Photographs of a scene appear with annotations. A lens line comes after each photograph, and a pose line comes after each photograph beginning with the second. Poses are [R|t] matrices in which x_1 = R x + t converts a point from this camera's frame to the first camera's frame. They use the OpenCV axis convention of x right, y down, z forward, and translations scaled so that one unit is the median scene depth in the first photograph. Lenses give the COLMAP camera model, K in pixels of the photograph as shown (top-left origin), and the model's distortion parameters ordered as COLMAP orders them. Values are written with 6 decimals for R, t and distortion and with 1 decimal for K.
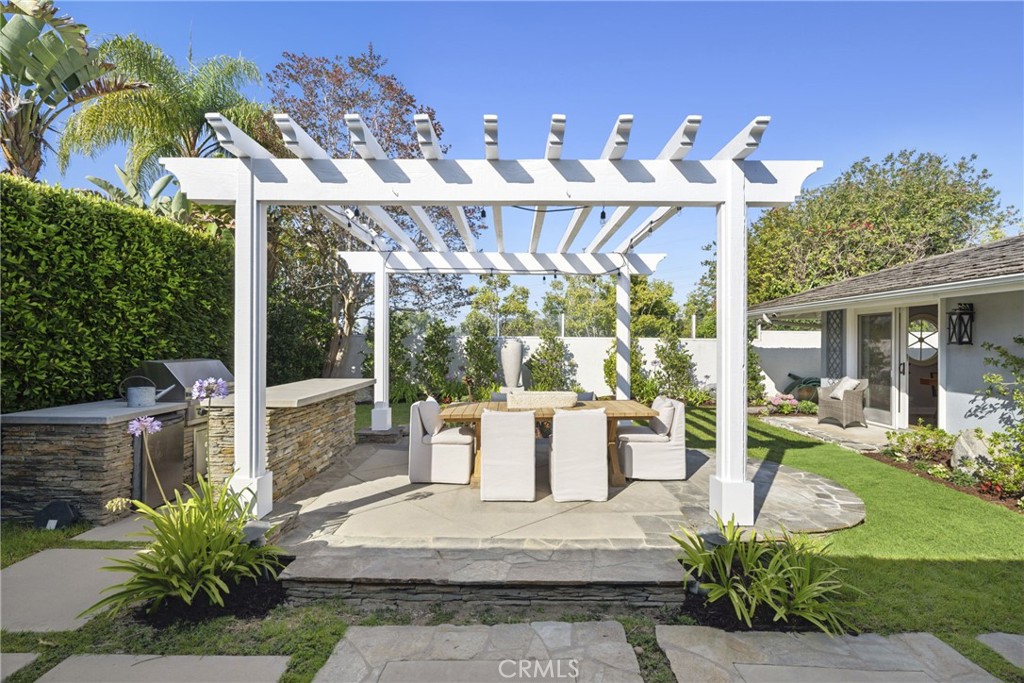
lens RADIAL K [[484.0, 0, 510.7], [0, 484.0, 339.6], [0, 0, 1]] dist [-0.003716, -0.001502]
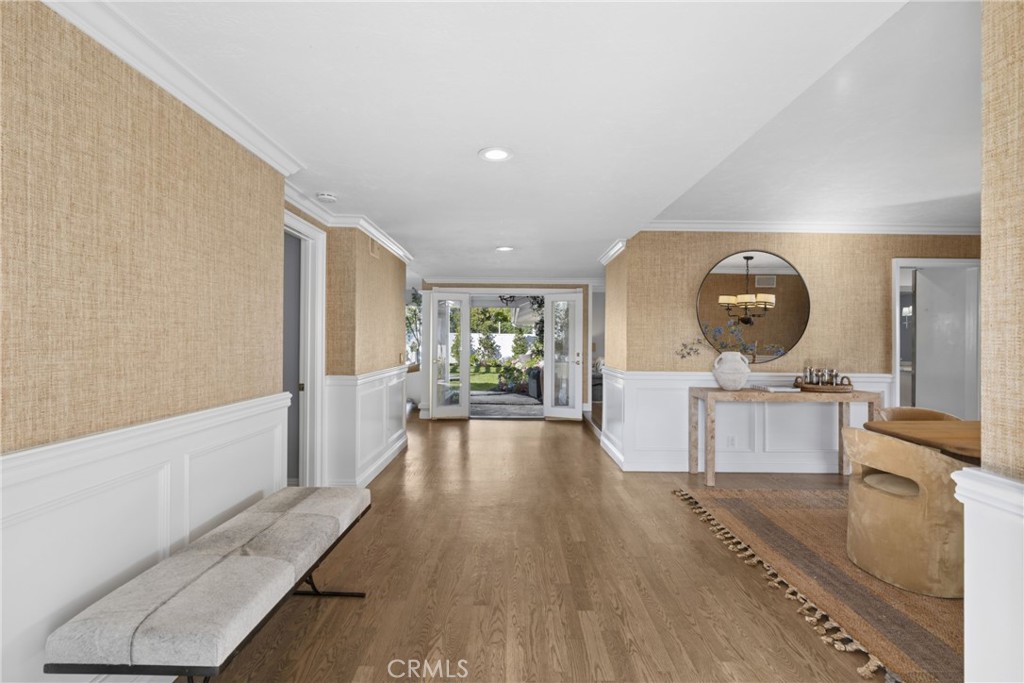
lens RADIAL K [[469.7, 0, 514.5], [0, 469.7, 341.1], [0, 0, 1]] dist [-0.000549, -0.000574]
pose [[0.999727, -0.000732, 0.023350, 0.765574], [0.000743, 1.000000, -0.000456, 0.053425], [-0.023350, 0.000473, 0.999727, -1.671472]]
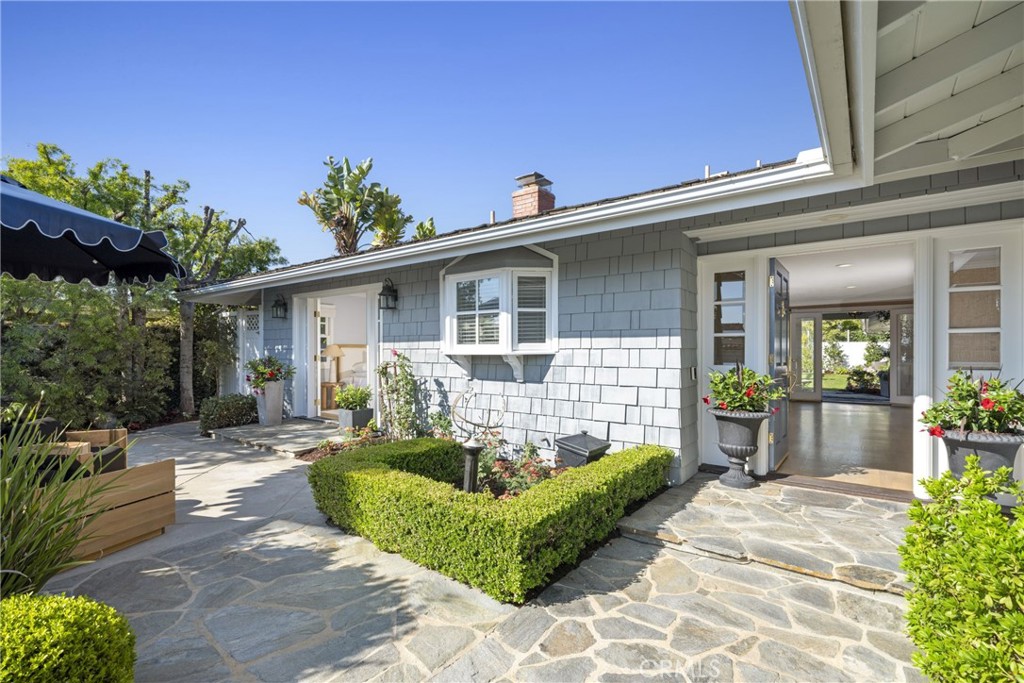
lens RADIAL K [[469.7, 0, 515.2], [0, 469.7, 341.1], [0, 0, 1]] dist [-0.000549, -0.000574]
pose [[0.809671, -0.021378, -0.586495, 0.779783], [0.005434, 0.999567, -0.028932, 0.078601], [0.586859, 0.020238, 0.809436, -2.551518]]
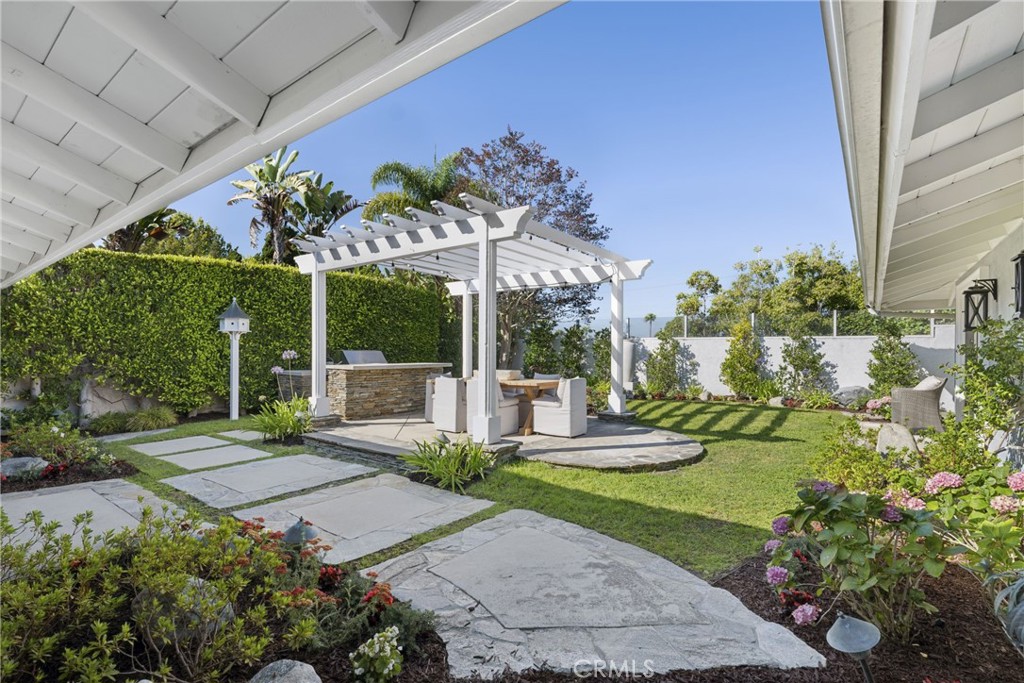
lens RADIAL K [[469.7, 0, 506.0], [0, 469.7, 344.0], [0, 0, 1]] dist [-0.000549, -0.000574]
pose [[0.800754, -0.011331, -0.598886, 0.799208], [0.003256, 0.999889, -0.014565, 0.042219], [0.598985, 0.009713, 0.800701, -0.109635]]
